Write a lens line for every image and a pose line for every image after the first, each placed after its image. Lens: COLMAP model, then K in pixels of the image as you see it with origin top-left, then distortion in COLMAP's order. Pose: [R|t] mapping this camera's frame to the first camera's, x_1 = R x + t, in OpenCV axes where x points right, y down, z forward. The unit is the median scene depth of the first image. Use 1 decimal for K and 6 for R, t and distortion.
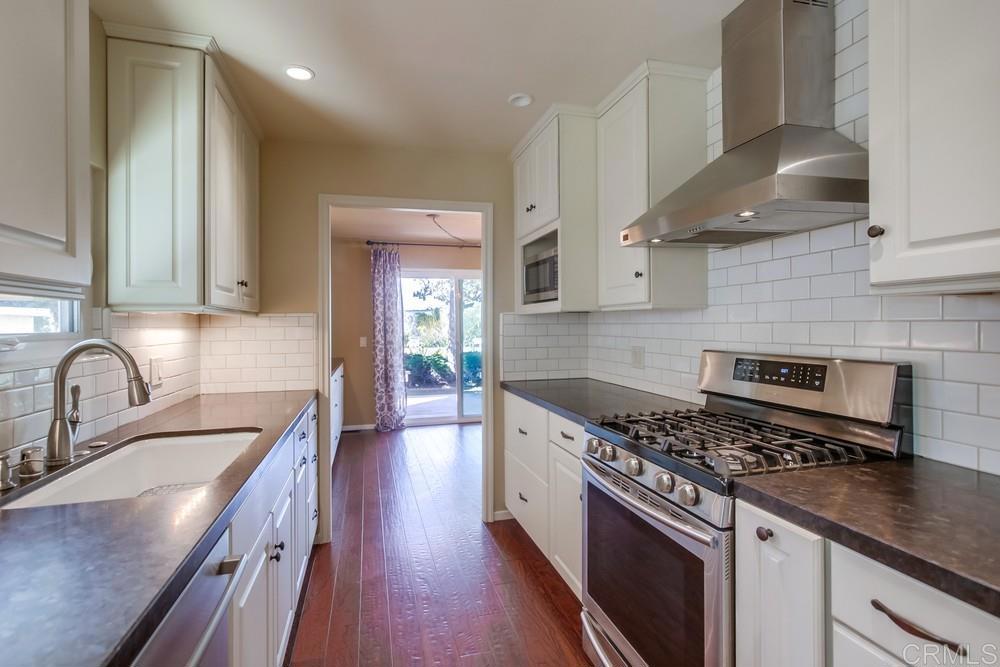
lens RADIAL K [[461.3, 0, 497.8], [0, 461.3, 328.9], [0, 0, 1]] dist [0.004259, 0.001096]
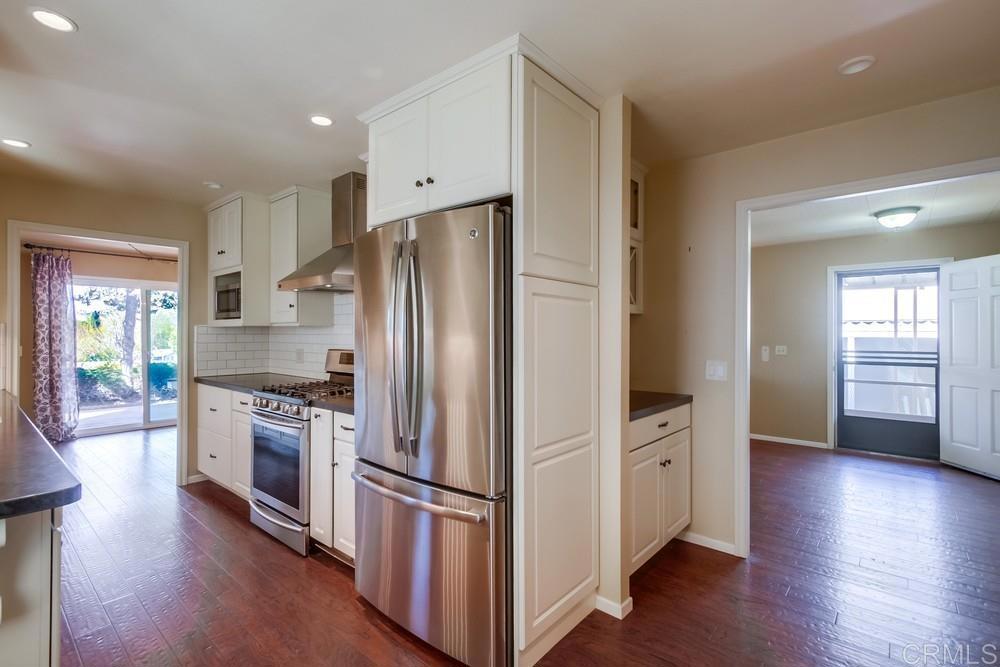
lens RADIAL K [[461.3, 0, 490.4], [0, 461.3, 336.4], [0, 0, 1]] dist [0.004259, 0.001096]
pose [[0.837006, 0.006806, 0.547152, -0.005694], [-0.003040, 0.999965, -0.007788, 0.002491], [-0.547186, 0.004855, 0.836997, -0.313772]]
